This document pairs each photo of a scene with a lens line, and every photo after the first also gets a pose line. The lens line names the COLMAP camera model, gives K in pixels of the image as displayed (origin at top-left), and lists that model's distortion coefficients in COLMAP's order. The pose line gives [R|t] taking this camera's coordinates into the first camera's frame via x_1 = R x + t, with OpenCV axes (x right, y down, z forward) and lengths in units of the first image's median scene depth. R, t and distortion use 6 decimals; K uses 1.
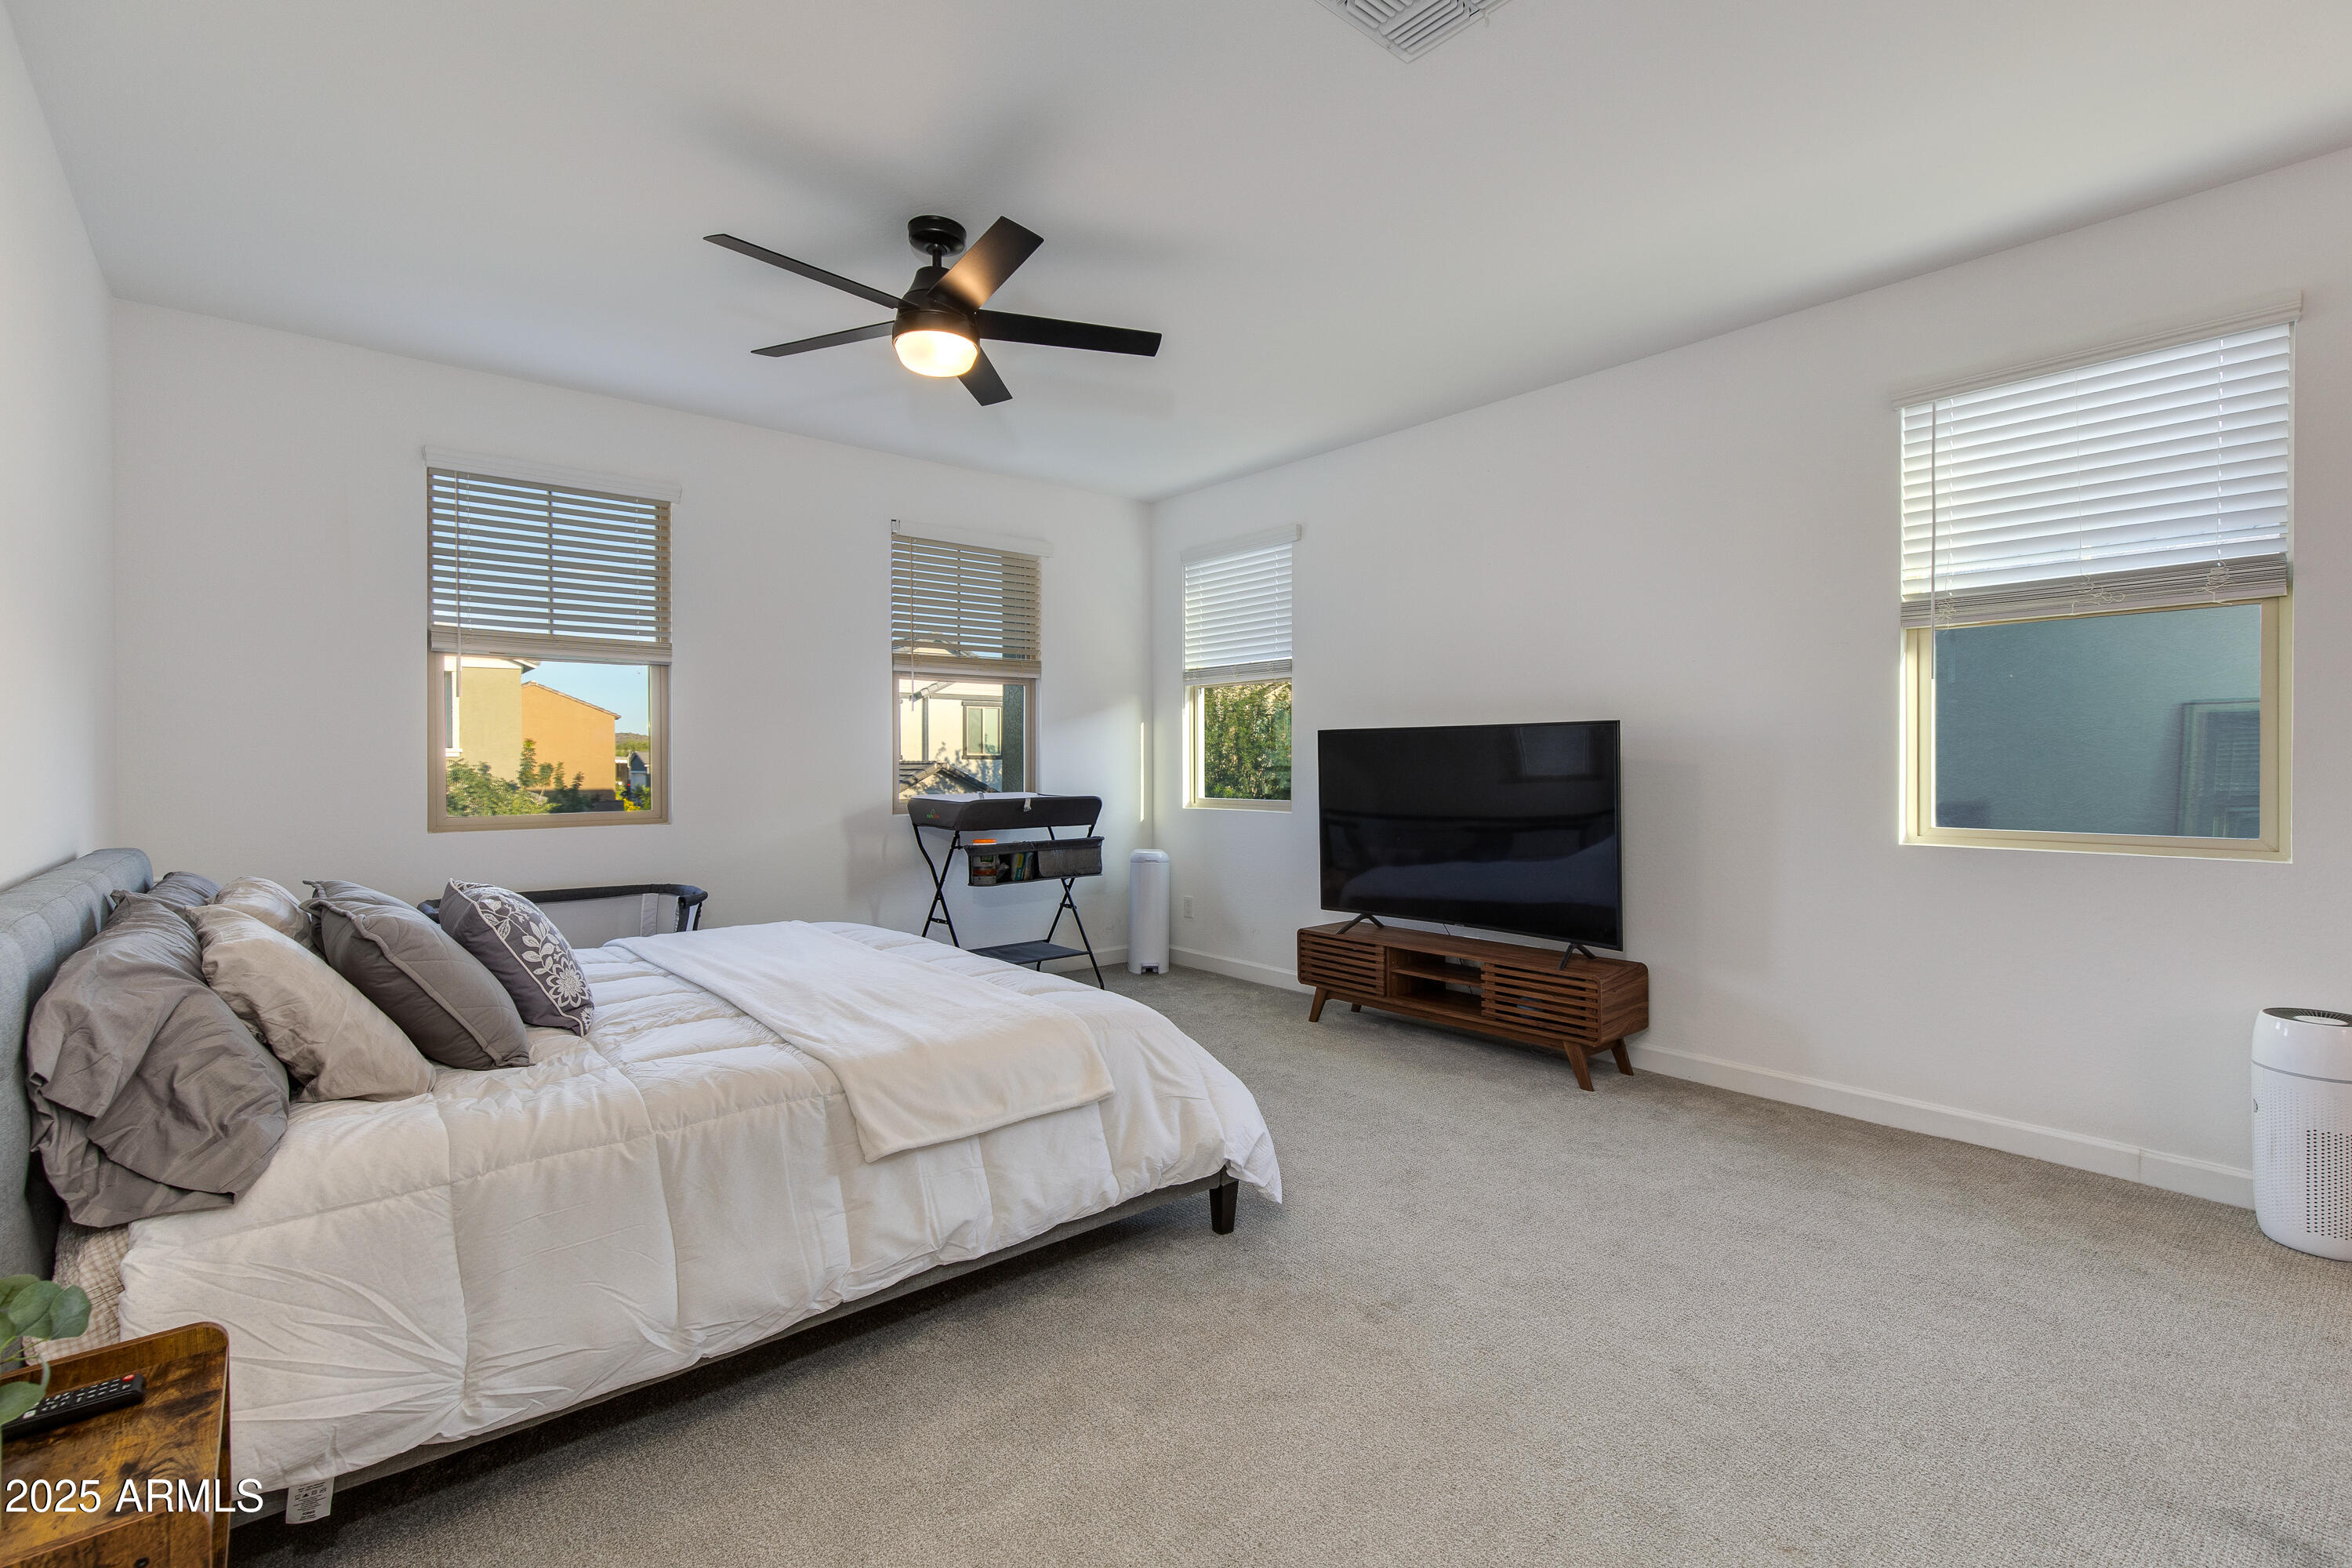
lens RADIAL K [[1071.9, 0, 1176.0], [0, 1071.9, 784.0], [0, 0, 1]] dist [0.001005, 0.000032]
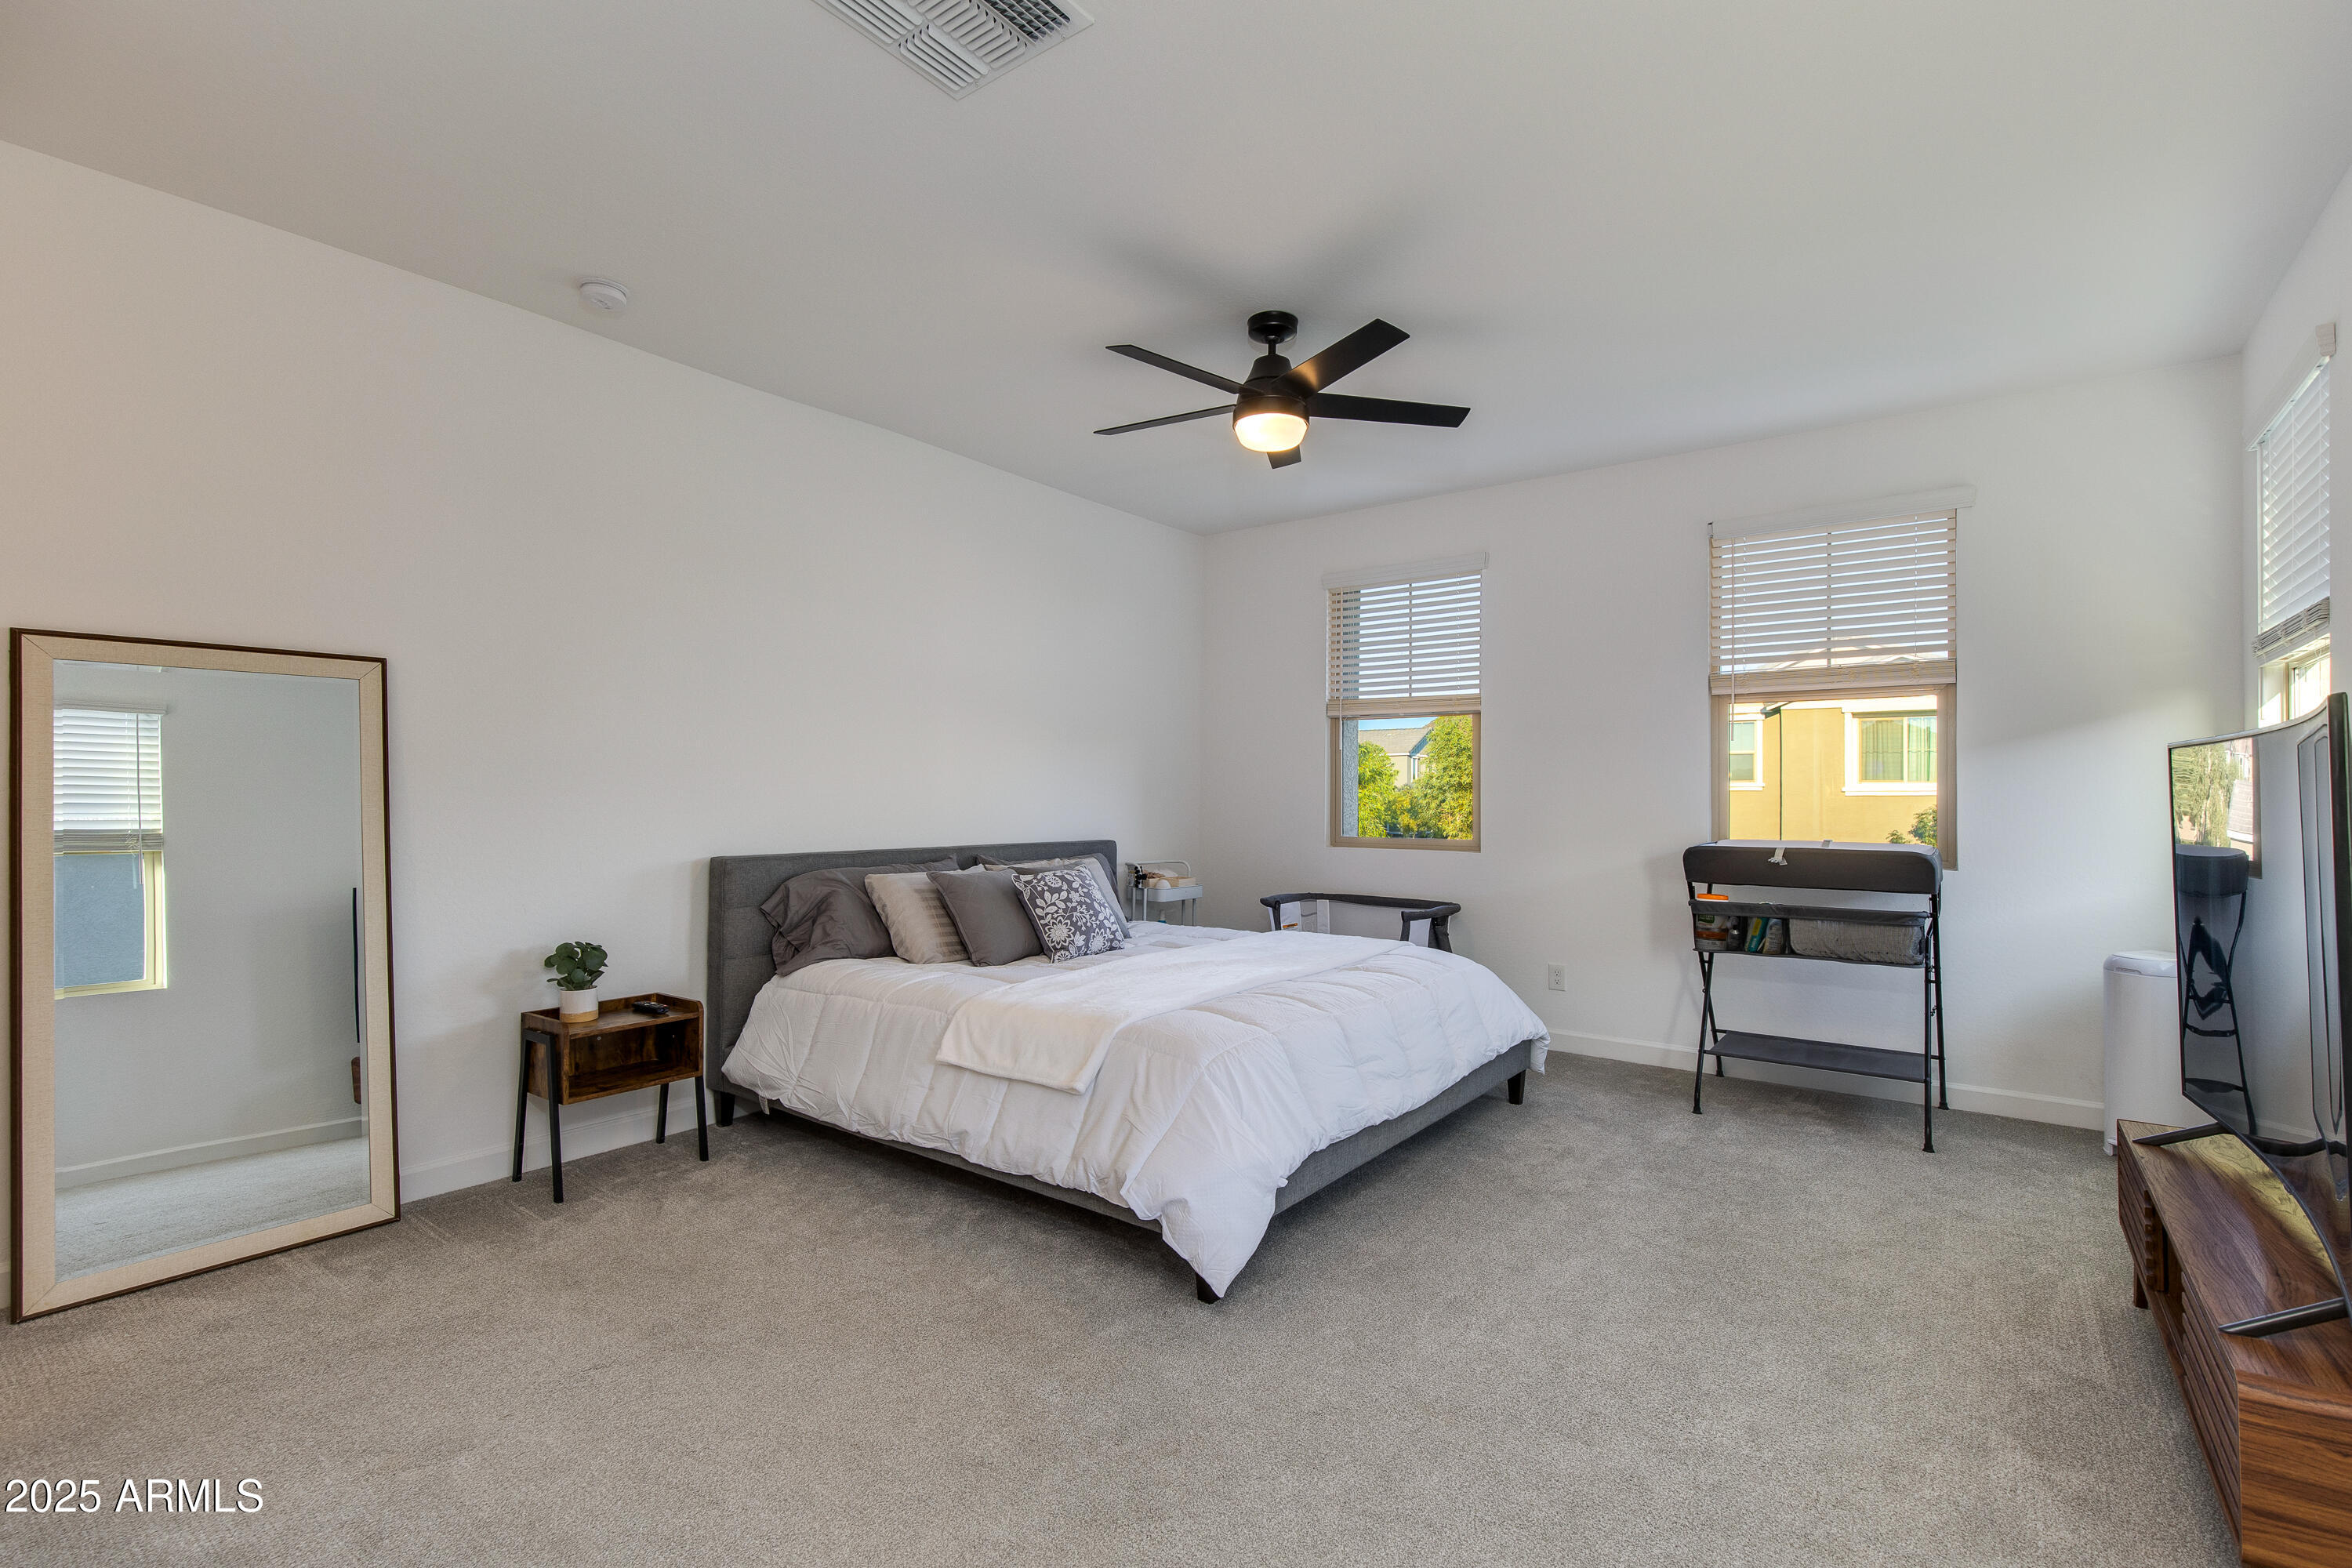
lens RADIAL K [[1034.4, 0, 1180.9], [0, 1034.4, 806.7], [0, 0, 1]] dist [0.053563, 0.000022]
pose [[0.220533, 0.017890, -0.975215, 1.019060], [-0.026024, 0.999584, 0.012452, -0.030123], [0.975032, 0.022632, 0.220907, 0.839034]]
